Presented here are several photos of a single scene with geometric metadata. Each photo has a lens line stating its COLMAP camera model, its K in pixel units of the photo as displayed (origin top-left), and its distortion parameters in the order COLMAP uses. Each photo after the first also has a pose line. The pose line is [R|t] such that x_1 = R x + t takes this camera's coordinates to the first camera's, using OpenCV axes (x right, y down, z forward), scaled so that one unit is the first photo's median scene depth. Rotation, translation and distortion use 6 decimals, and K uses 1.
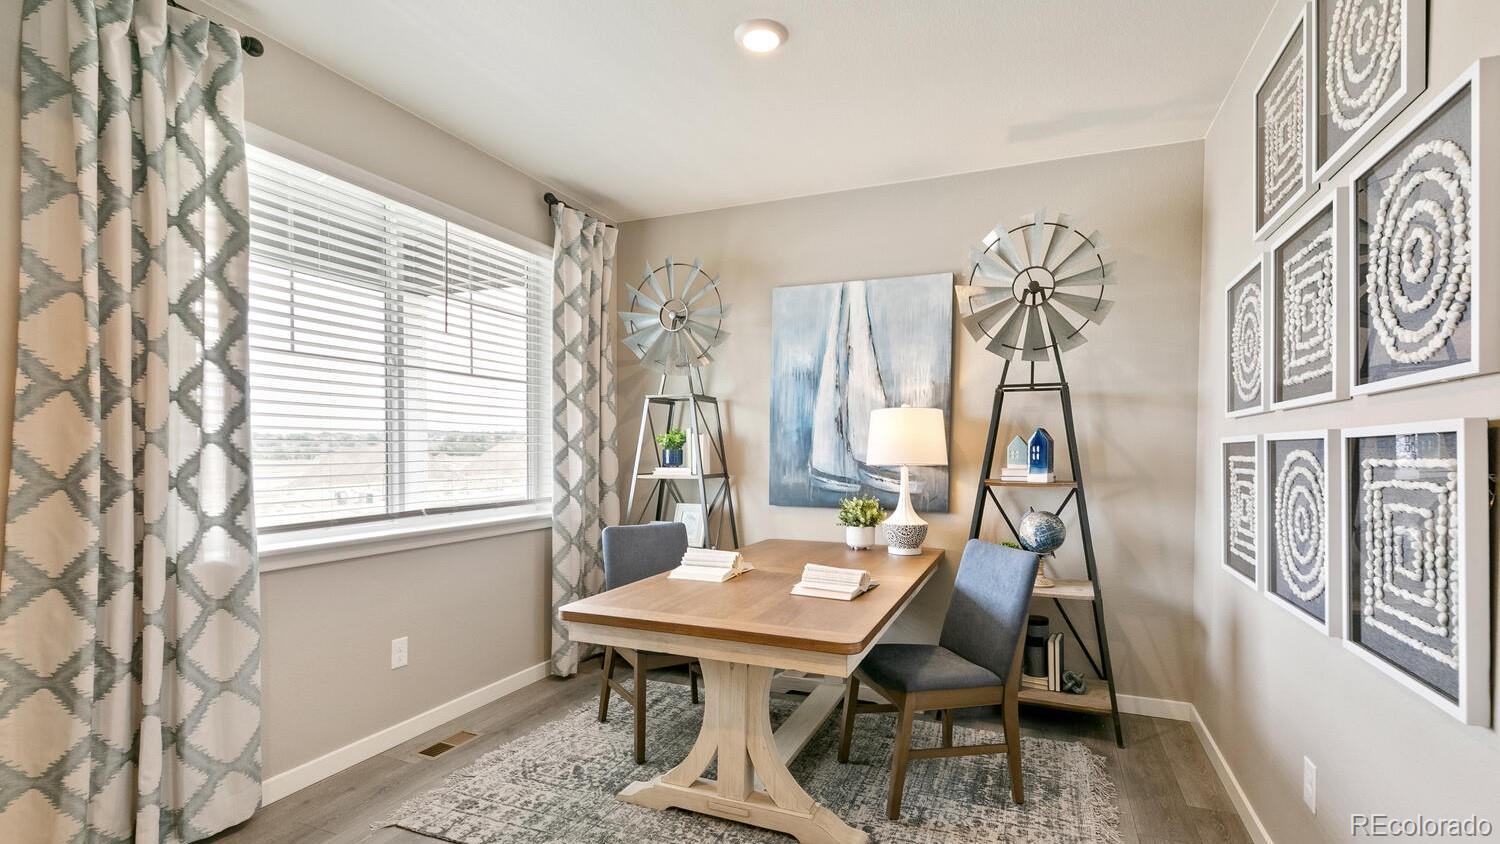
lens RADIAL K [[697.3, 0, 754.6], [0, 697.3, 459.3], [0, 0, 1]] dist [0.003455, 0.000435]
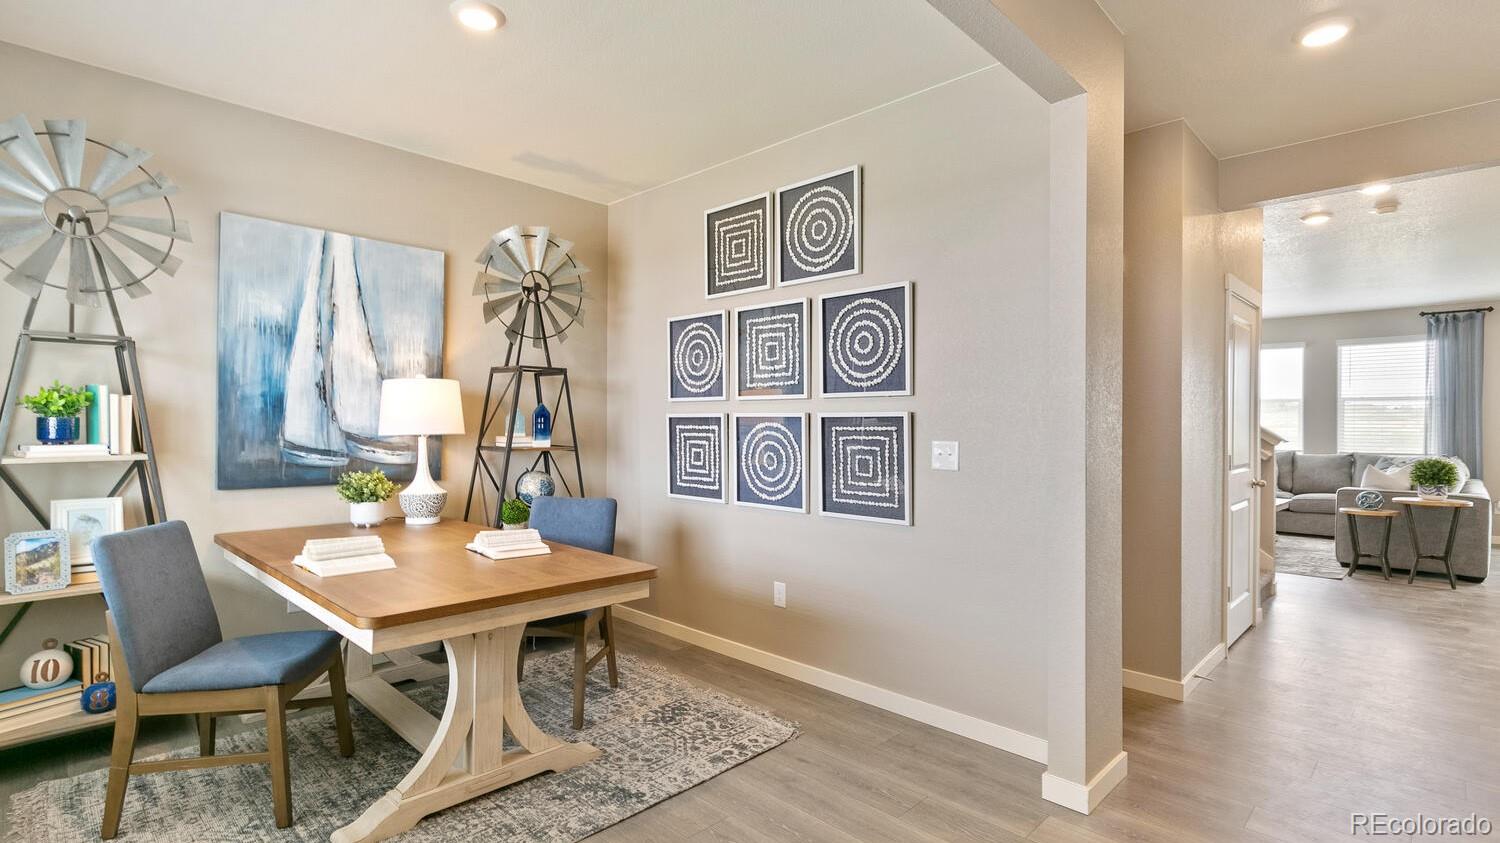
lens RADIAL K [[697.3, 0, 755.0], [0, 697.3, 421.0], [0, 0, 1]] dist [0.003455, 0.000435]
pose [[0.362684, 0.007035, 0.931886, -0.515366], [0.005882, 0.999934, -0.009838, 0.000532], [-0.931894, 0.009049, 0.362618, 0.175979]]
